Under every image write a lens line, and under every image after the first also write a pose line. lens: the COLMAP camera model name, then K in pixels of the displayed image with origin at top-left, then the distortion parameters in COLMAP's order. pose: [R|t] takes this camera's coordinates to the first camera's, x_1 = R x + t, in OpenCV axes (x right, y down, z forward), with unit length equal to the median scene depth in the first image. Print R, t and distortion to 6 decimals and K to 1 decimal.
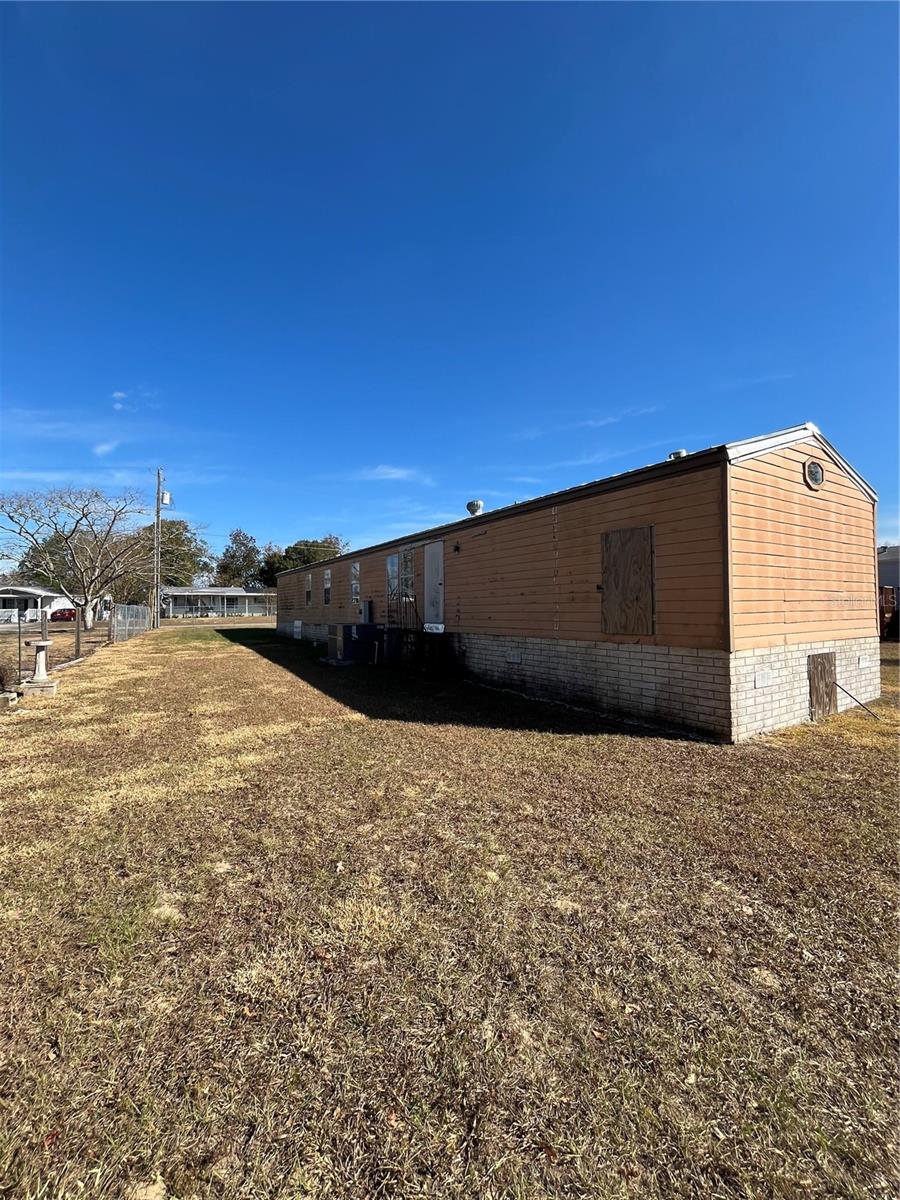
lens RADIAL K [[487.4, 0, 448.9], [0, 487.4, 597.9], [0, 0, 1]] dist [-0.003479, 0.000485]
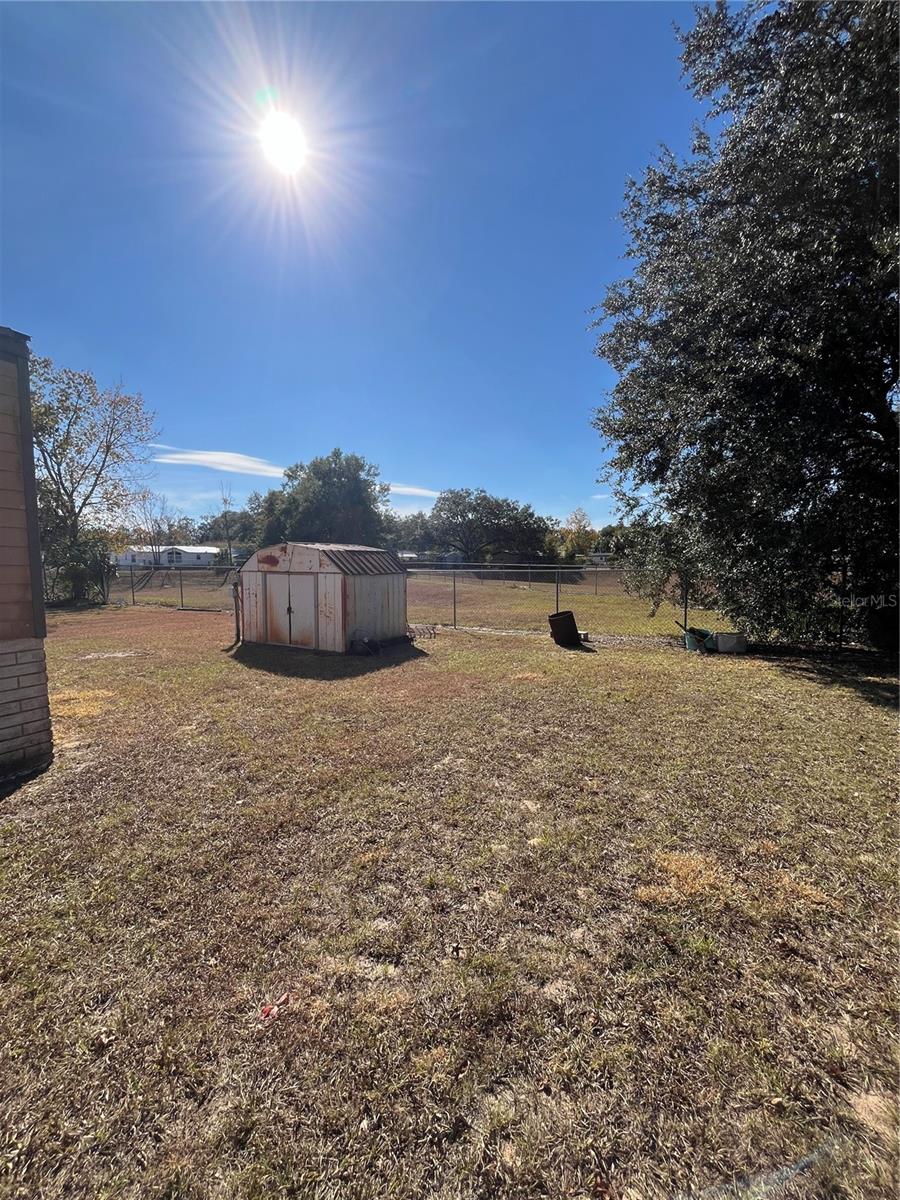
lens RADIAL K [[487.4, 0, 448.9], [0, 487.4, 597.9], [0, 0, 1]] dist [-0.003479, 0.000485]
pose [[-0.515328, -0.051338, 0.855454, -0.335299], [-0.014047, 0.998576, 0.051466, 0.006183], [-0.856878, 0.014505, -0.515315, 0.839032]]
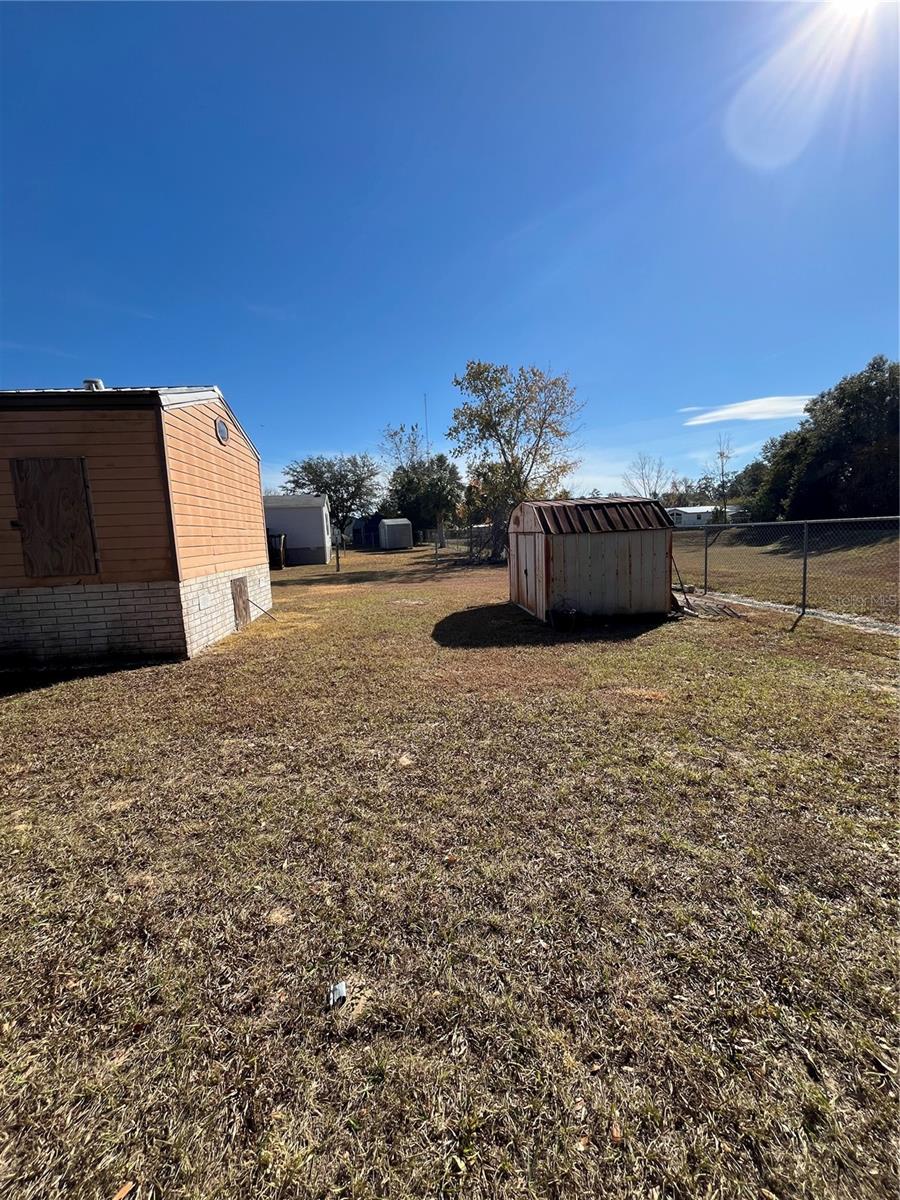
lens RADIAL K [[487.4, 0, 448.9], [0, 487.4, 597.9], [0, 0, 1]] dist [-0.003479, 0.000485]
pose [[0.435965, -0.124500, 0.891310, -0.166090], [0.018788, 0.991428, 0.129294, 0.013454], [-0.899767, -0.039622, 0.434567, -0.065176]]
